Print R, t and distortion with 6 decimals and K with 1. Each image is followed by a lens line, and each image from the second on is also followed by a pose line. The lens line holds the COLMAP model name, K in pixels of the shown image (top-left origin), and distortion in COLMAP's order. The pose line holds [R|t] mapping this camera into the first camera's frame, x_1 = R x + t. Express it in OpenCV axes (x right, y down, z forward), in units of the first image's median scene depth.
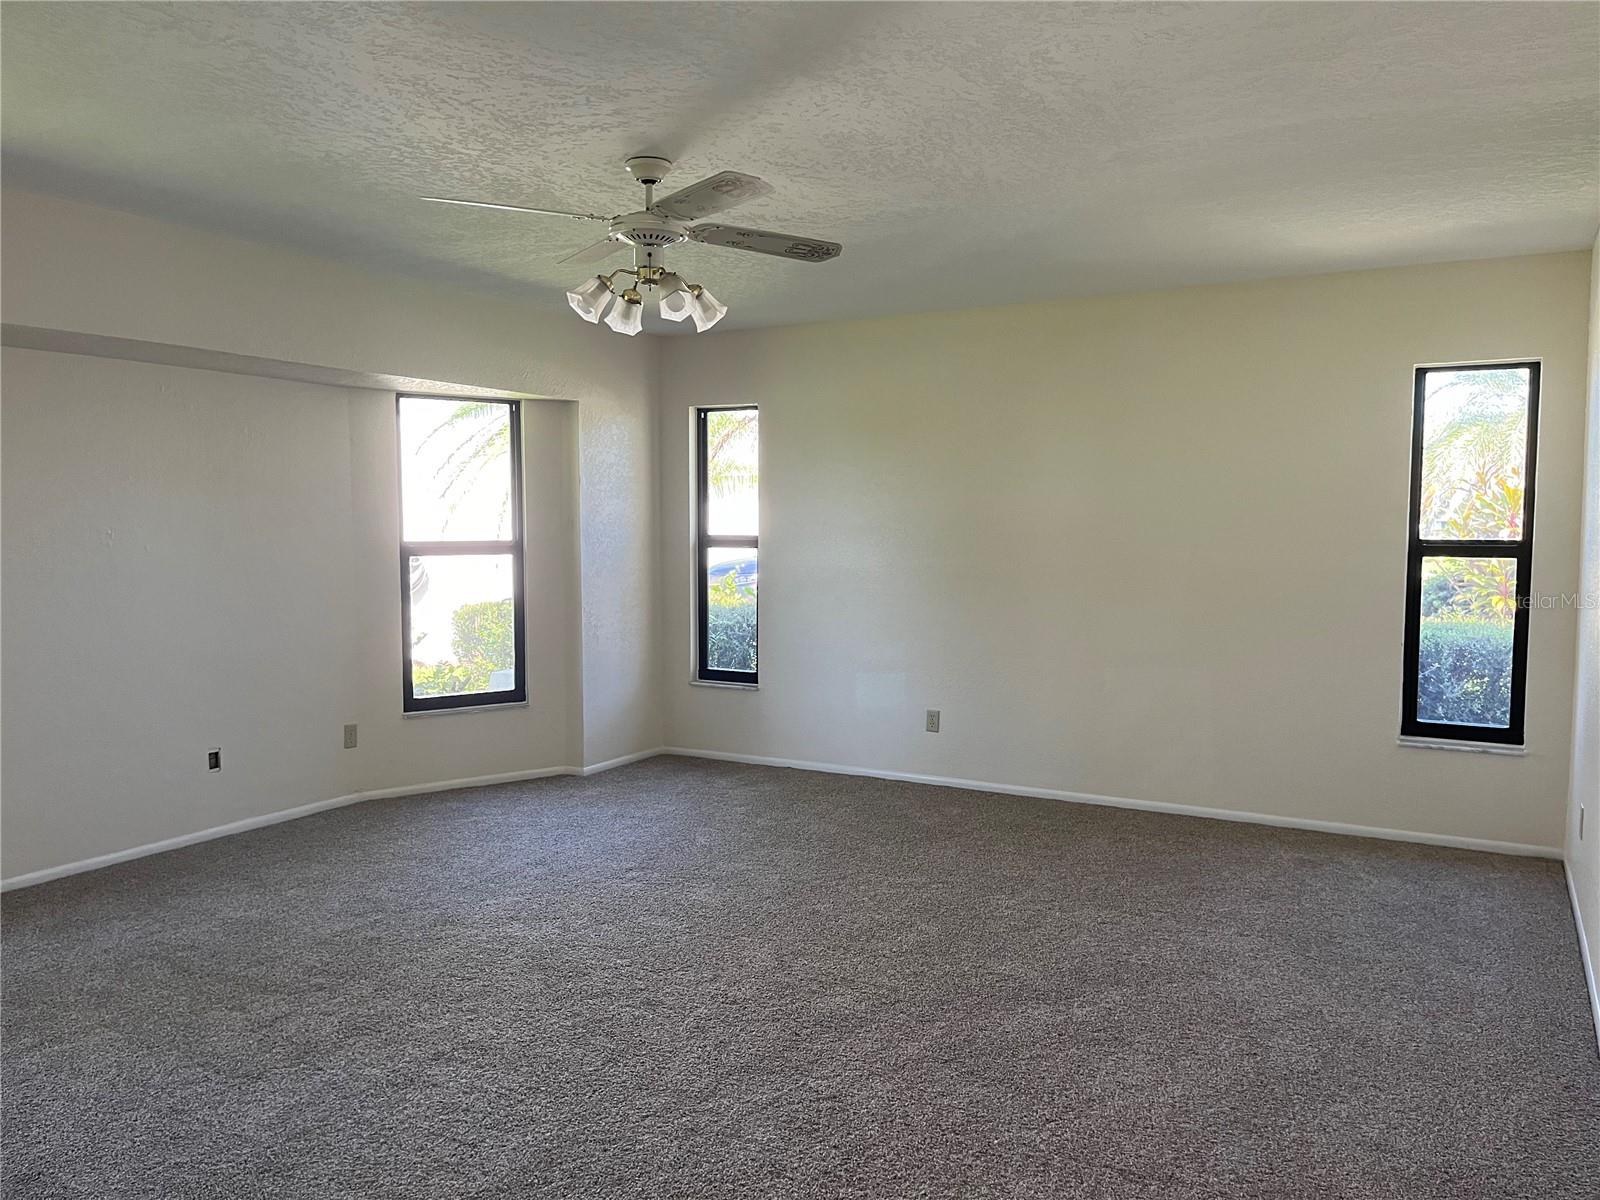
lens RADIAL K [[1192.5, 0, 795.2], [0, 1192.5, 604.8], [0, 0, 1]] dist [0.072023, -0.093945]
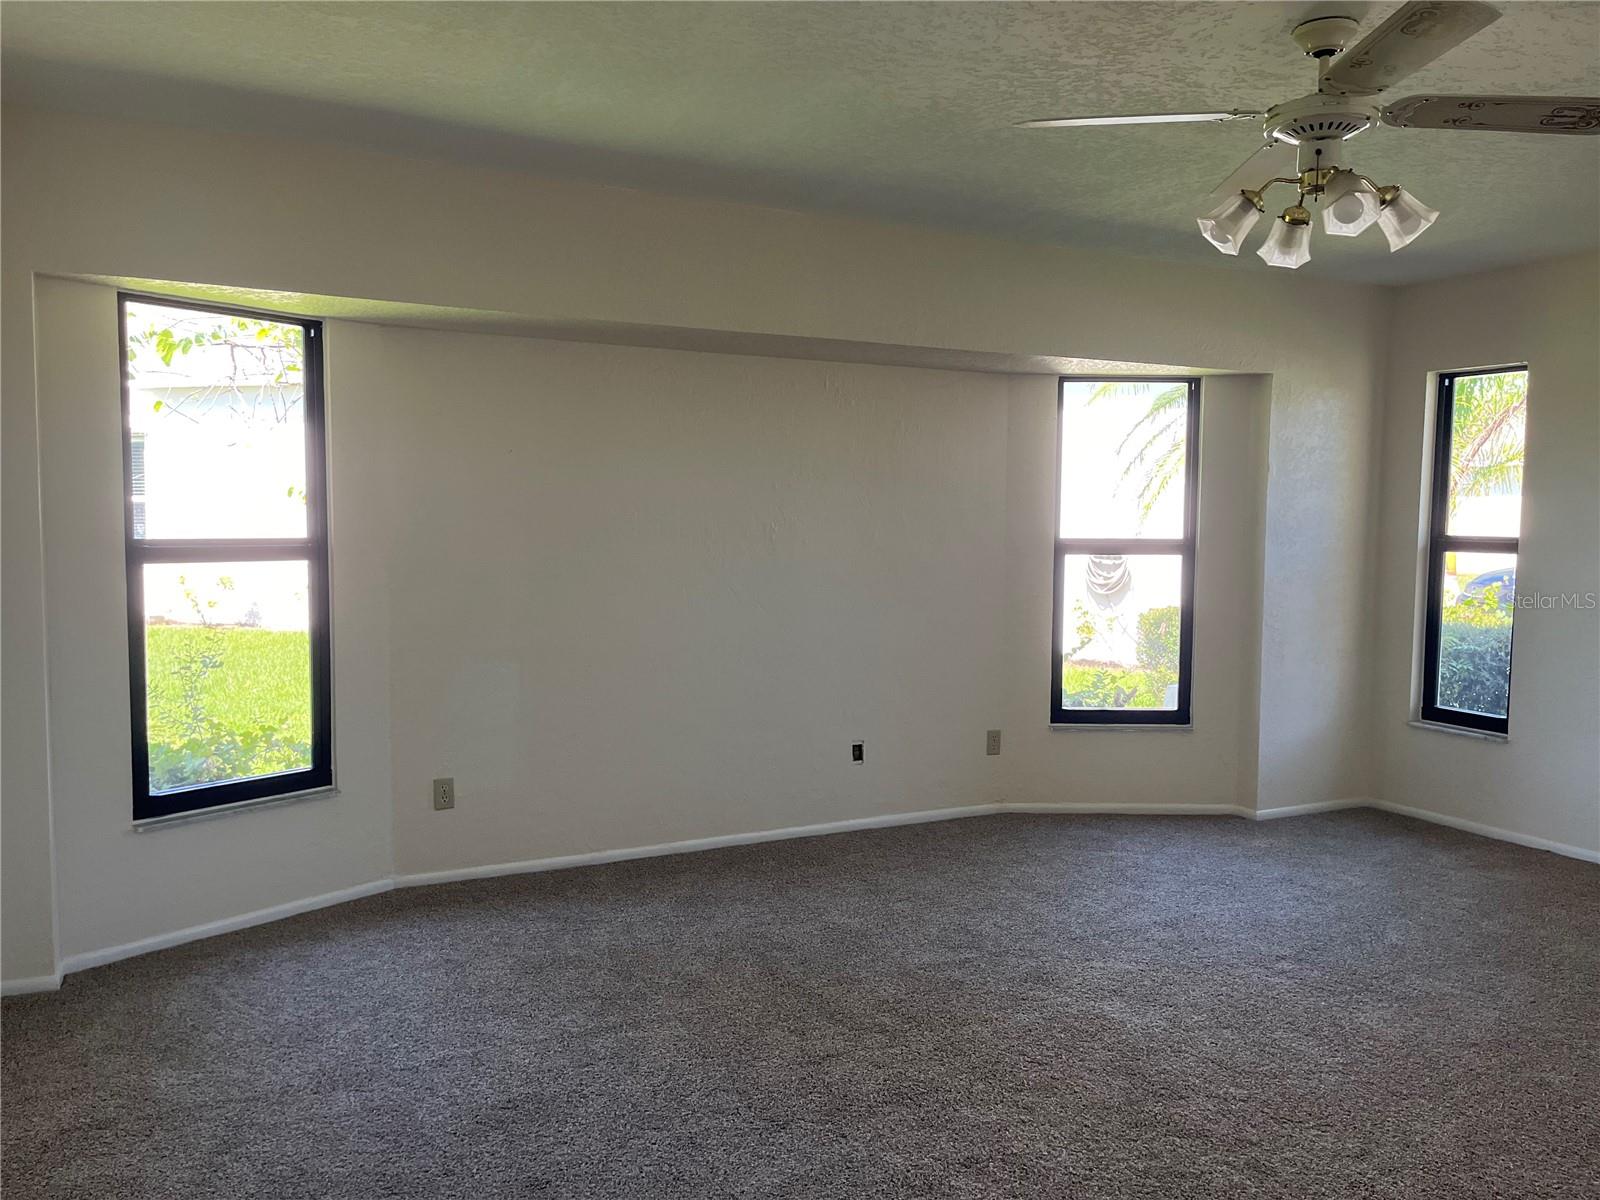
lens RADIAL K [[1192.5, 0, 795.2], [0, 1192.5, 604.8], [0, 0, 1]] dist [0.072023, -0.093945]
pose [[0.825304, 0.048078, -0.562638, 0.038714], [-0.047006, 0.998760, 0.016395, -0.010883], [0.562729, 0.012916, 0.826540, 0.187206]]
